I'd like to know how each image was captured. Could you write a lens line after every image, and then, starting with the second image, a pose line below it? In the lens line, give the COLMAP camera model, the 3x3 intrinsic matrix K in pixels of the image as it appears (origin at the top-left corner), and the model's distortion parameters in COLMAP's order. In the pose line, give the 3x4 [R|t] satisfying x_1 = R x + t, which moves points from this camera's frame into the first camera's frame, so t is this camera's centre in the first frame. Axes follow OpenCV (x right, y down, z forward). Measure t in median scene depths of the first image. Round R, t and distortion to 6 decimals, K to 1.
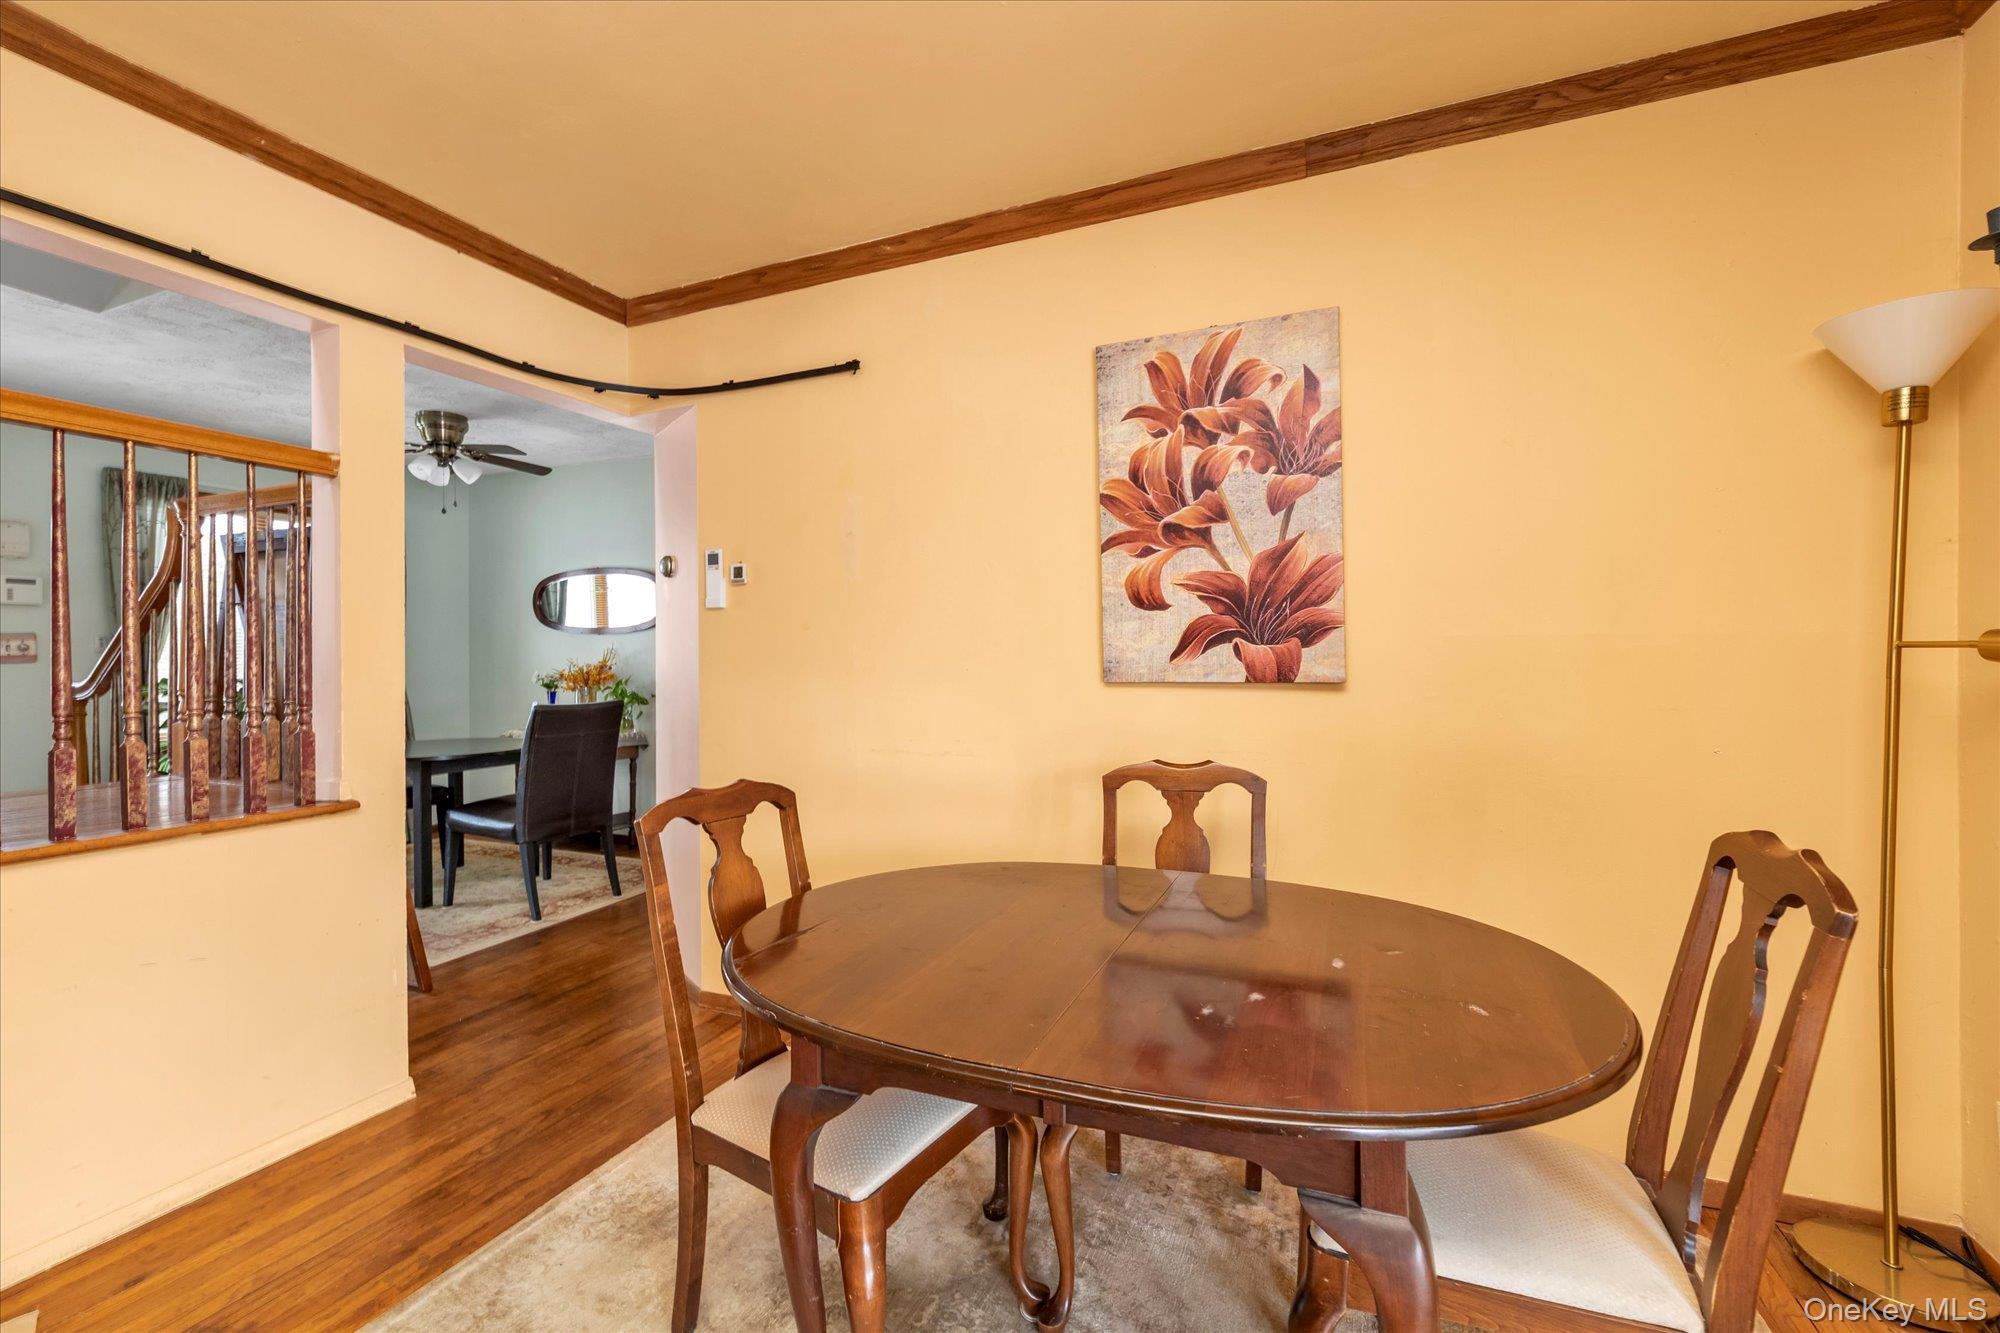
lens RADIAL K [[864.7, 0, 1000.5], [0, 864.7, 665.4], [0, 0, 1]] dist [-0.003075, -0.000483]
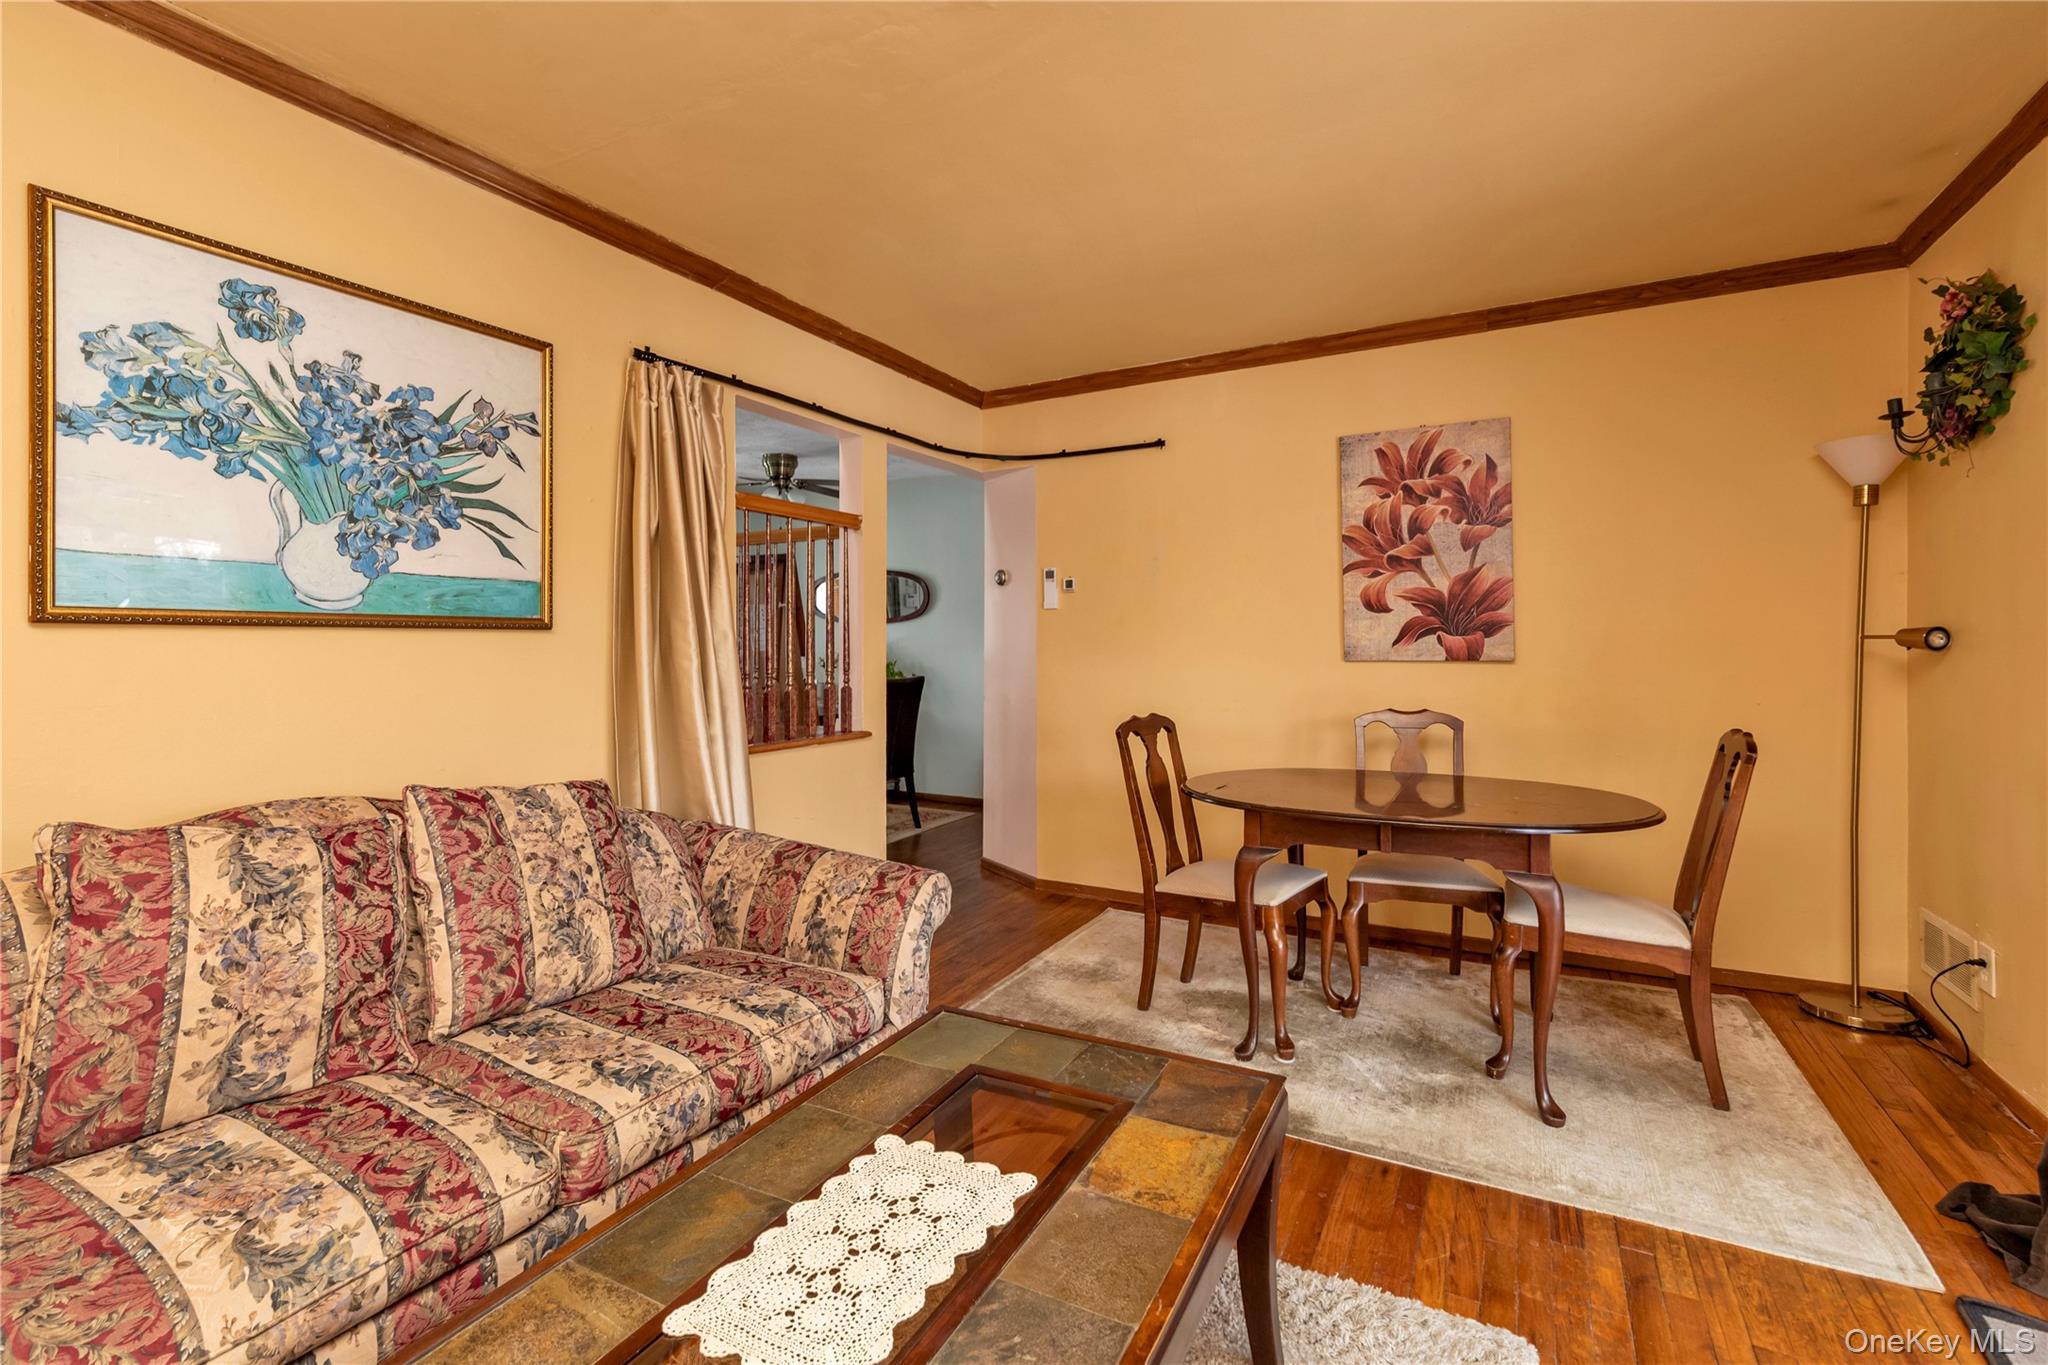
lens RADIAL K [[880.9, 0, 1050.7], [0, 880.9, 647.3], [0, 0, 1]] dist [-0.001312, -0.000343]
pose [[0.995925, 0.003937, -0.090097, -0.265748], [-0.004551, 0.999968, -0.006601, 0.009549], [0.090068, 0.006984, 0.995911, -0.600414]]
